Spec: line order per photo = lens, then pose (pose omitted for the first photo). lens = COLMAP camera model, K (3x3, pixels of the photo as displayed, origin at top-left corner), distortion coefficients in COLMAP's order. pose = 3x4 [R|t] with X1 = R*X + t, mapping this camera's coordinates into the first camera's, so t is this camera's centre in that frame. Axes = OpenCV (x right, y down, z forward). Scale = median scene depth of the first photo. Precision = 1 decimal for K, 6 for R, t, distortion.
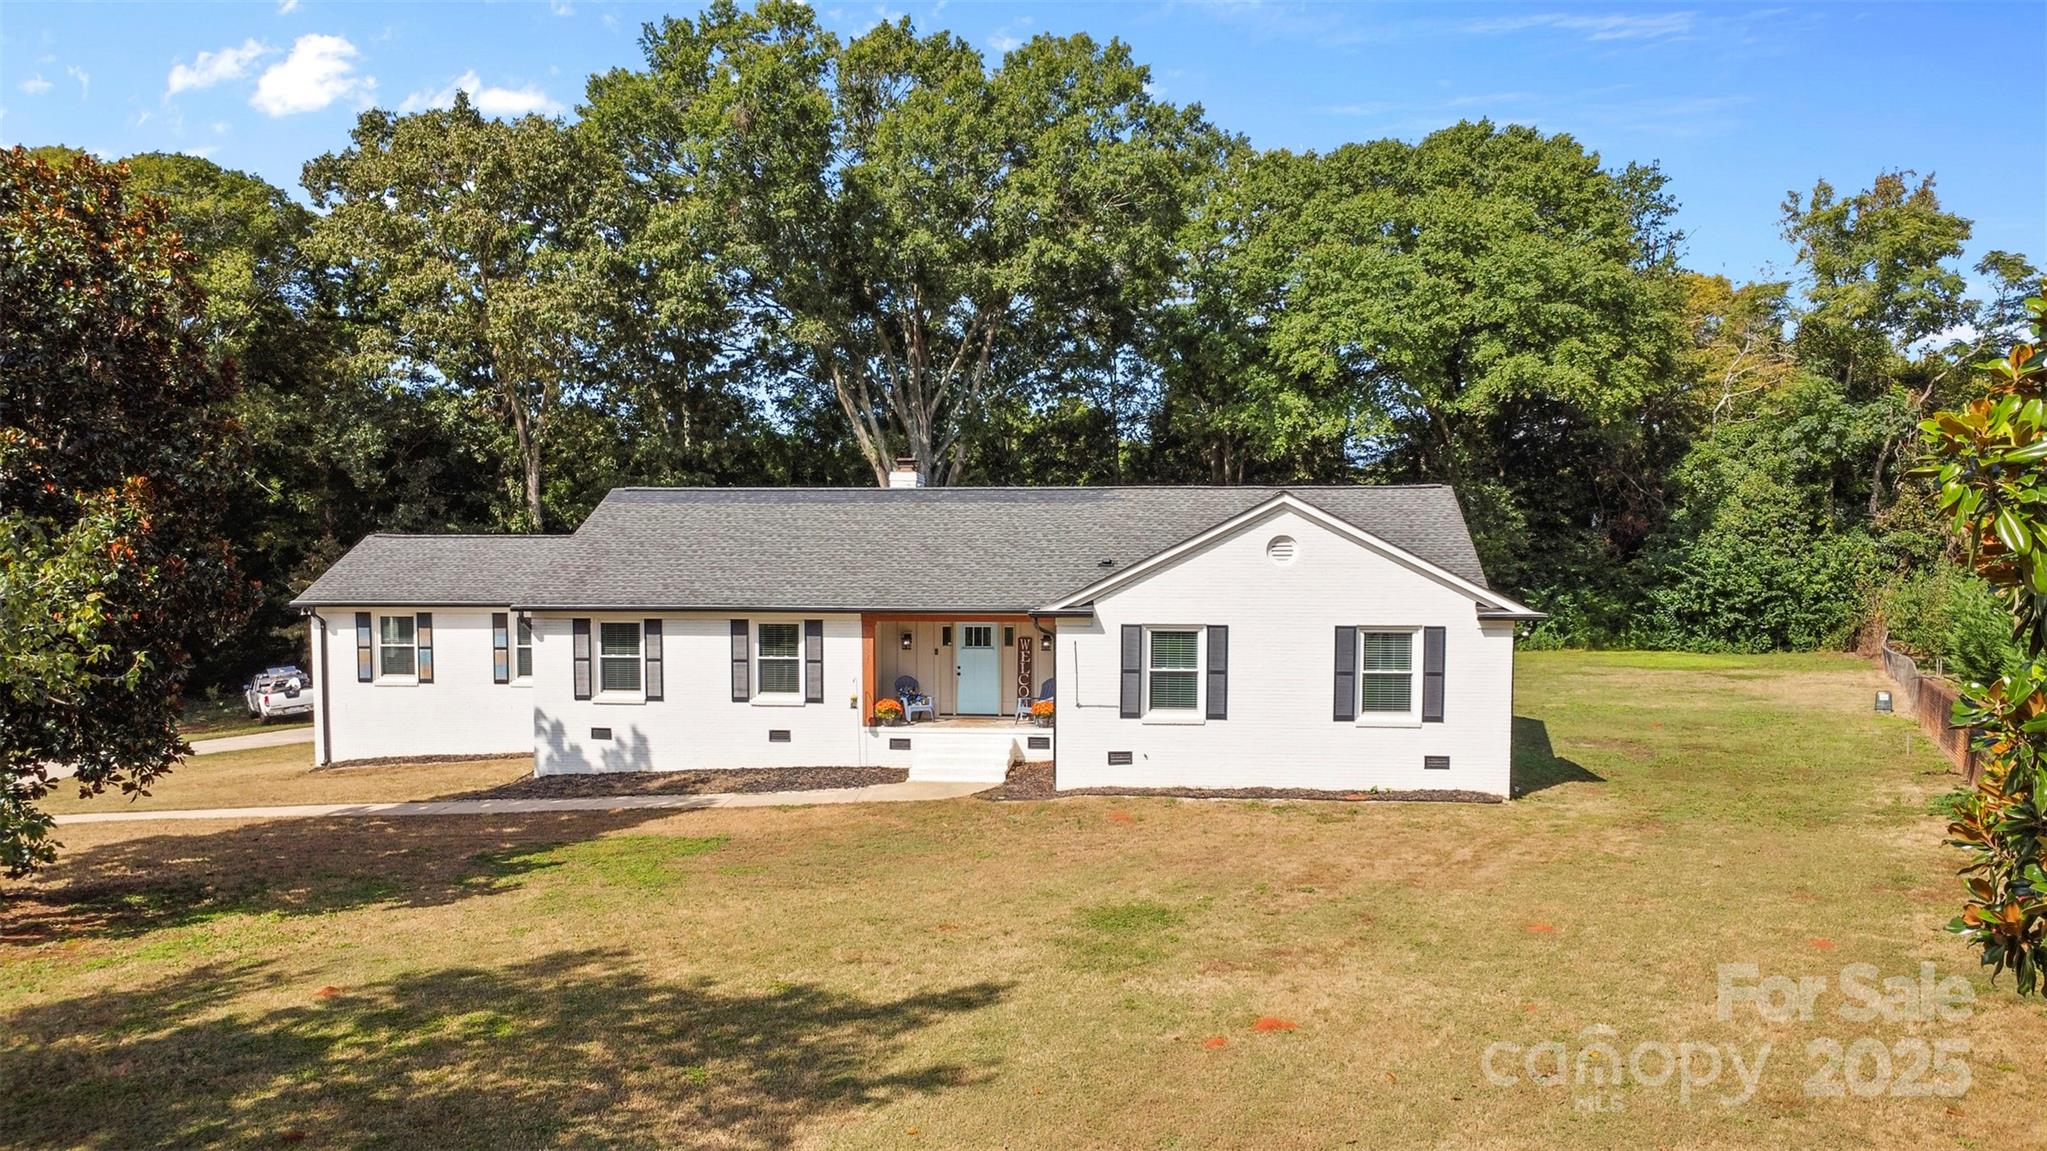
lens RADIAL K [[1508.3, 0, 981.6], [0, 1508.3, 710.6], [0, 0, 1]] dist [-0.009825, -0.002041]
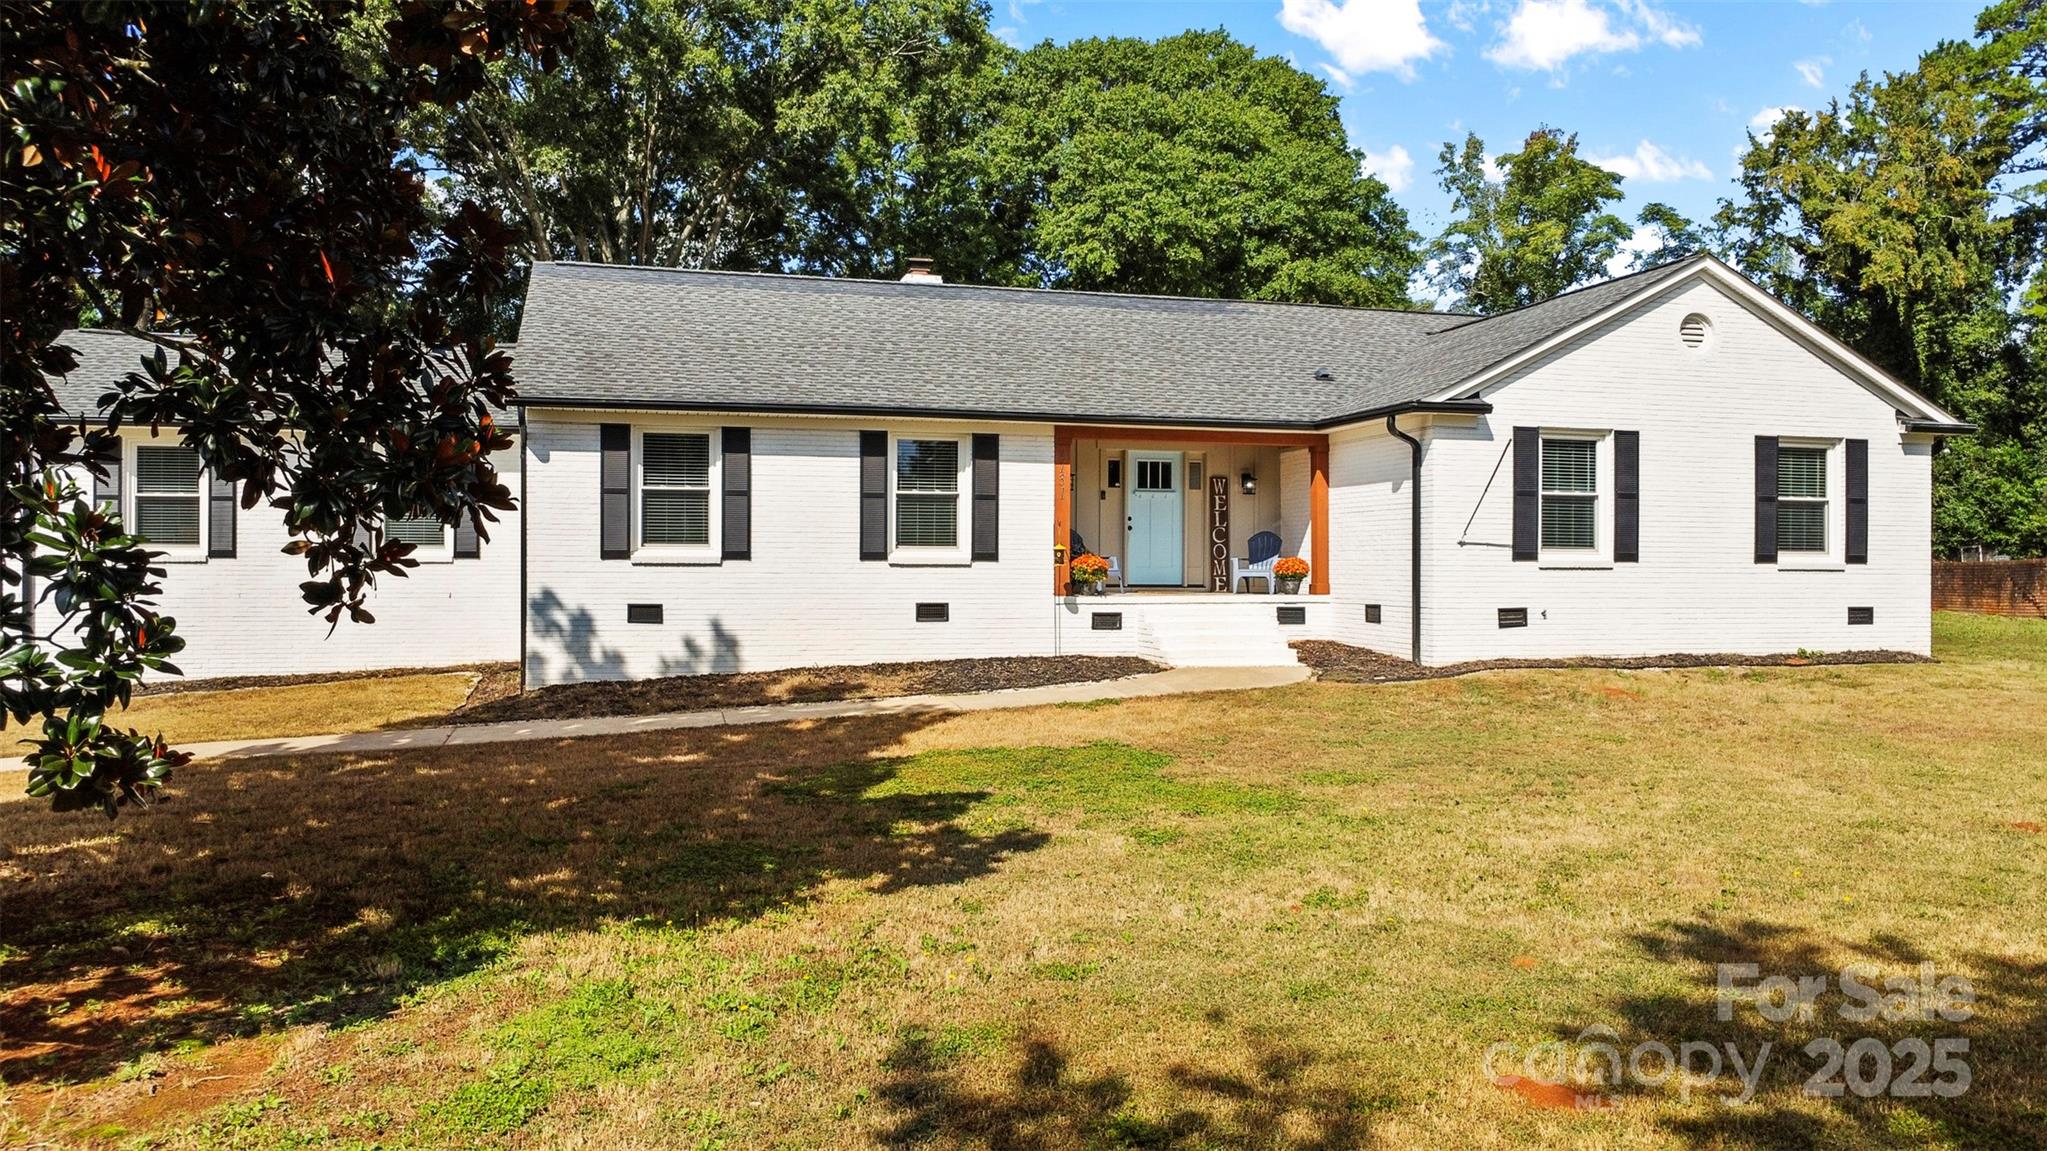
lens RADIAL K [[1510.7, 0, 979.8], [0, 1510.7, 612.0], [0, 0, 1]] dist [-0.015875, -0.003155]
pose [[0.935402, -0.012804, 0.353355, -0.346317], [0.031776, 0.998345, -0.047942, 0.048758], [-0.352156, 0.056073, 0.934260, 0.387614]]
